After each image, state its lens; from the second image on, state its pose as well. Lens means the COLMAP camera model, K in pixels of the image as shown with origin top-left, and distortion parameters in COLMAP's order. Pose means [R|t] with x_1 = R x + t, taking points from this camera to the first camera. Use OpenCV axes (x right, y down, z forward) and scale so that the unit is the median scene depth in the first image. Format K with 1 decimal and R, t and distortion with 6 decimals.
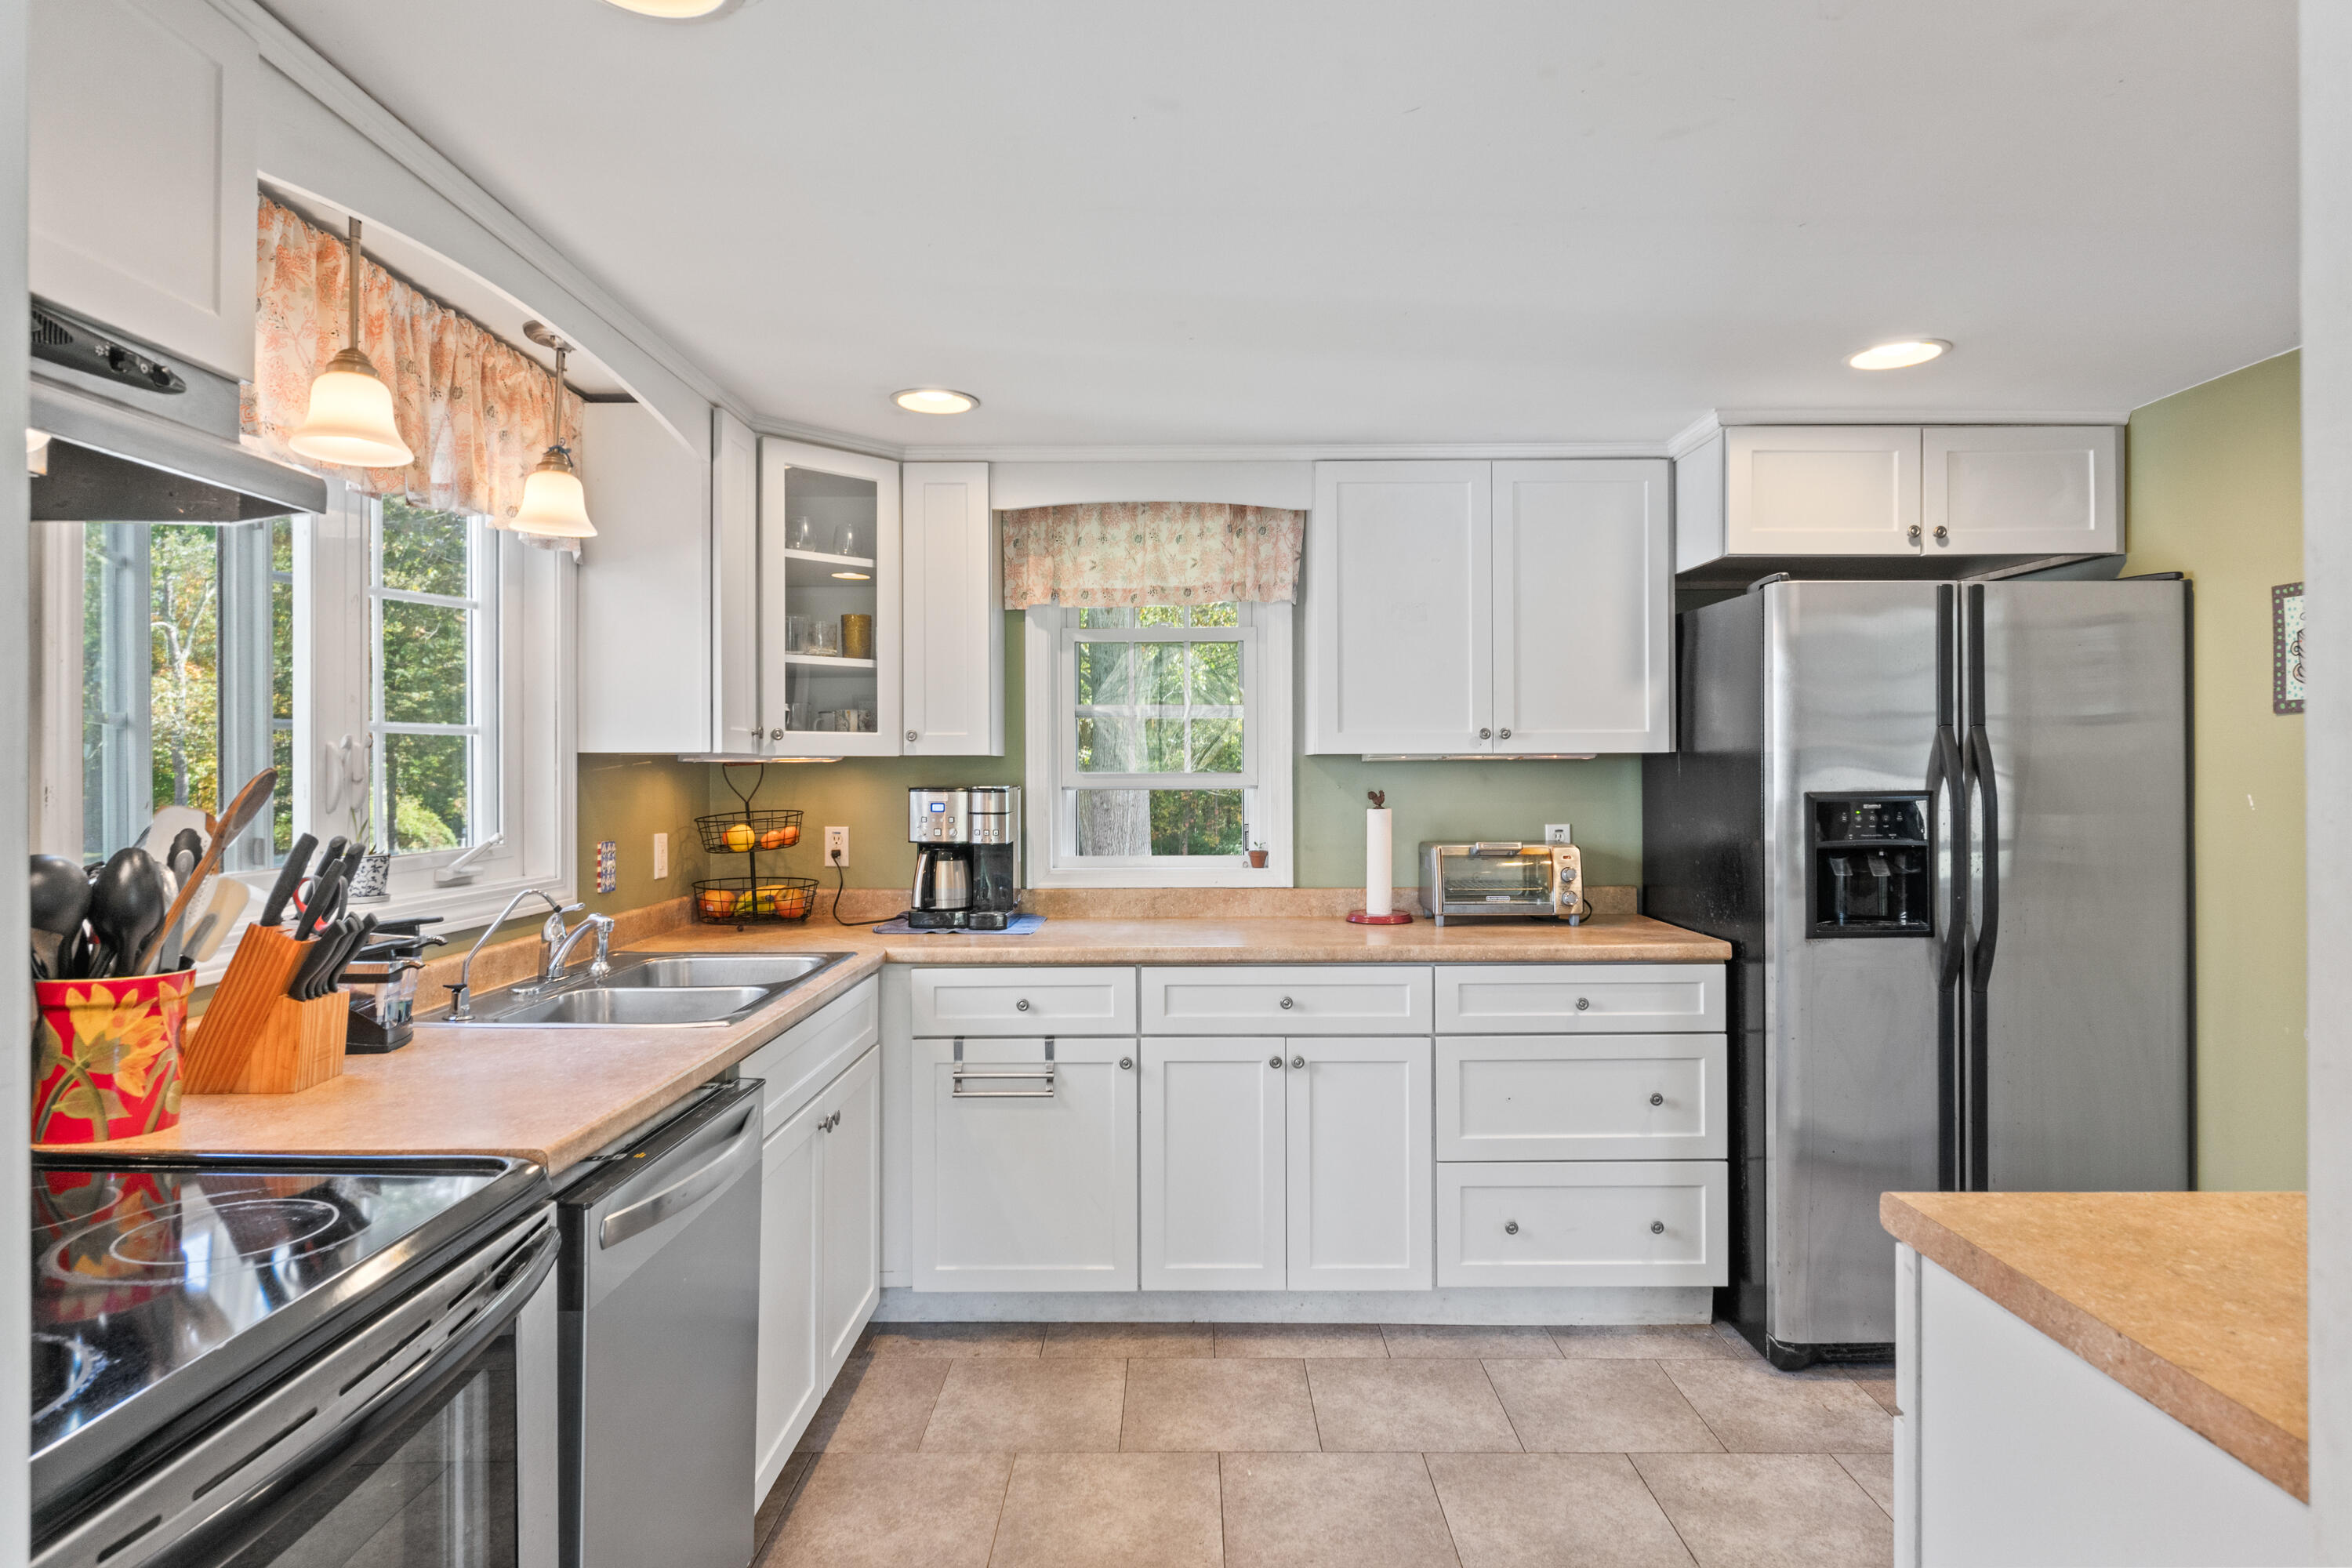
lens RADIAL K [[1421.8, 0, 1175.3], [0, 1421.8, 777.9], [0, 0, 1]] dist [-0.006002, -0.001644]
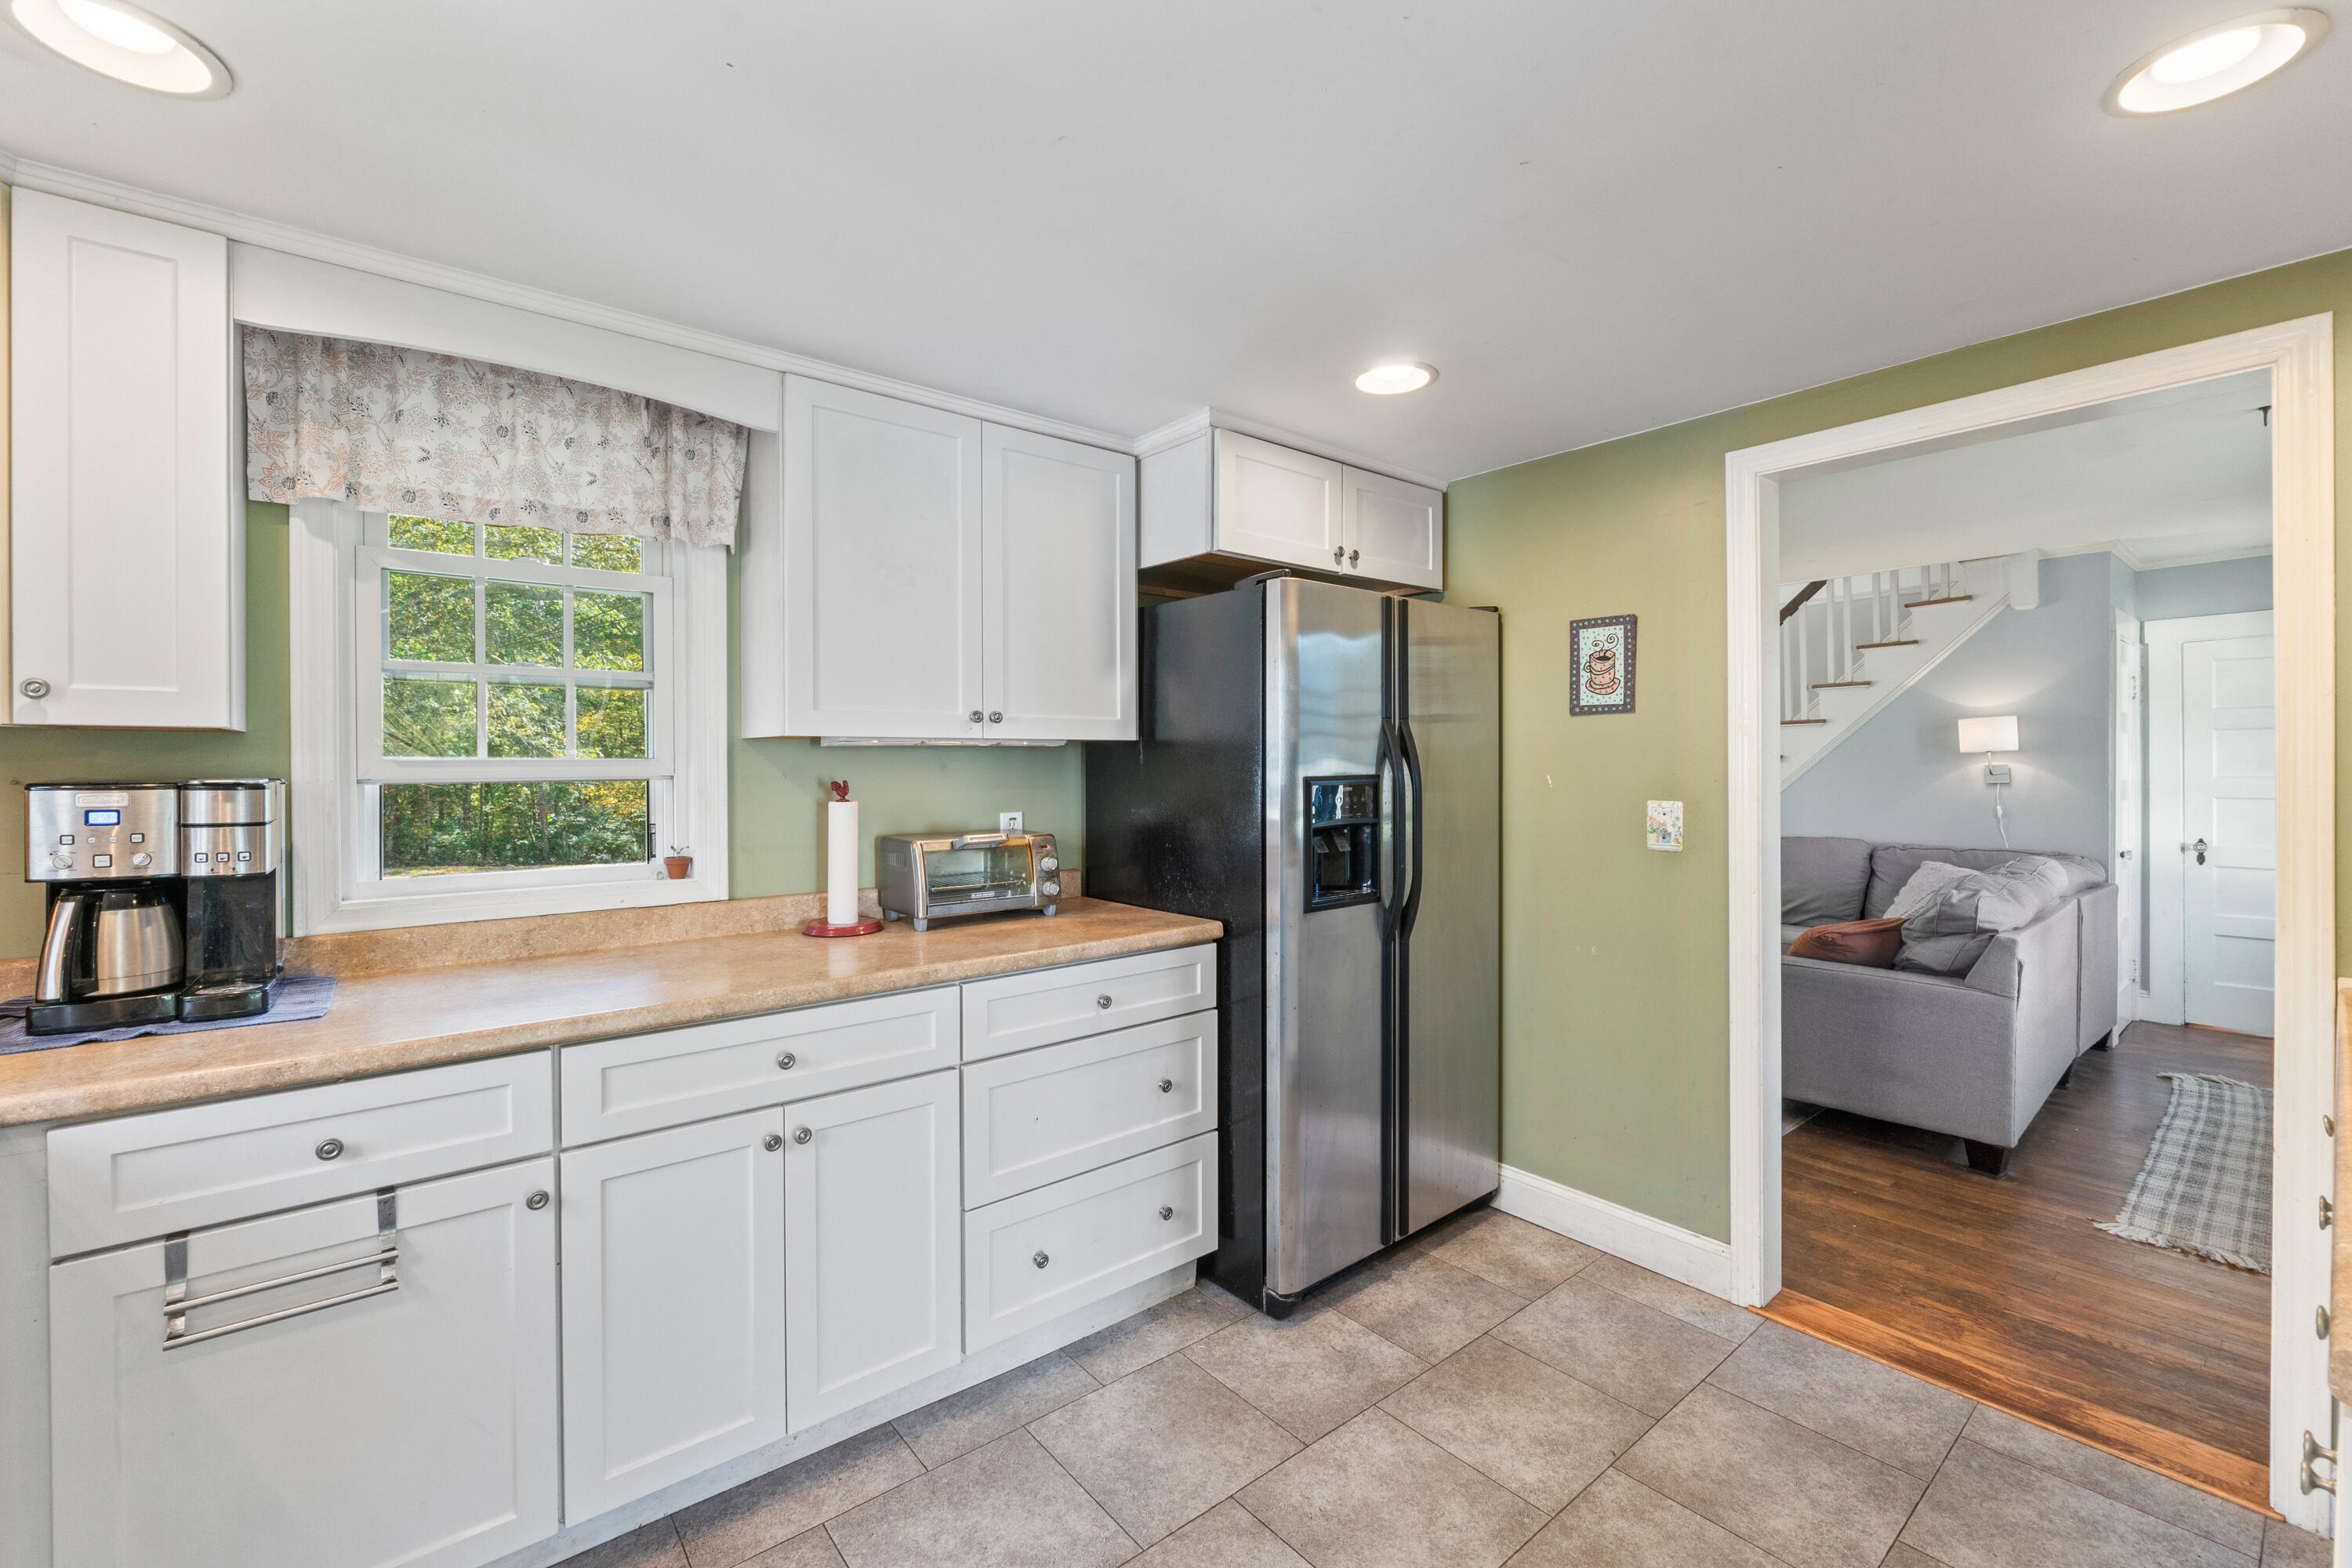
lens RADIAL K [[995.7, 0, 1187.5], [0, 995.7, 771.4], [0, 0, 1]] dist [-0.007743, 0.000203]
pose [[0.758792, -0.004940, 0.651314, -0.101667], [0.004831, 0.999986, 0.001956, 0.003774], [-0.651315, 0.001662, 0.758805, 0.448410]]
